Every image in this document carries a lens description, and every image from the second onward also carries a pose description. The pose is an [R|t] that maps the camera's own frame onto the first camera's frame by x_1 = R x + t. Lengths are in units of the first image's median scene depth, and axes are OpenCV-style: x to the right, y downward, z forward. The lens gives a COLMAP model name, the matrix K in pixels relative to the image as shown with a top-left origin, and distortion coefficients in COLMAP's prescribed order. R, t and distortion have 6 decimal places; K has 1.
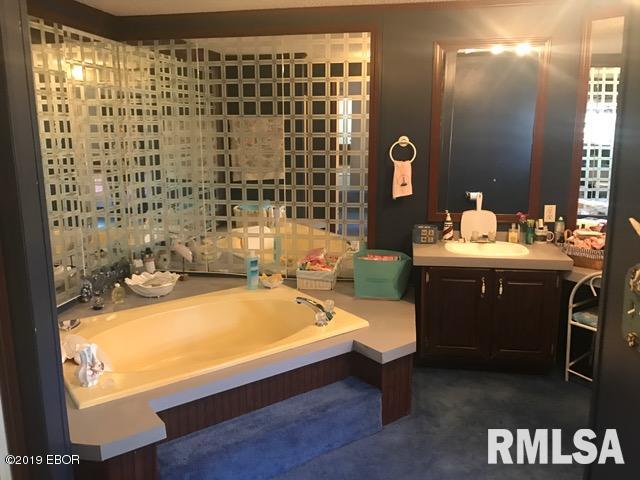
lens RADIAL K [[529.9, 0, 320.6], [0, 529.9, 238.8], [0, 0, 1]] dist [0.028198, -0.028013]
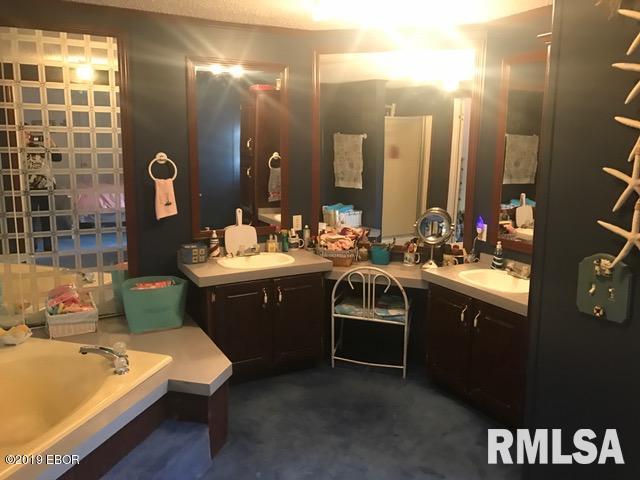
lens RADIAL K [[529.9, 0, 323.2], [0, 529.9, 239.2], [0, 0, 1]] dist [0.028198, -0.028013]
pose [[0.785457, -0.098061, 0.611098, -0.209580], [0.112919, 0.993501, 0.014287, -0.022825], [-0.608528, 0.057783, 0.791426, 0.090950]]
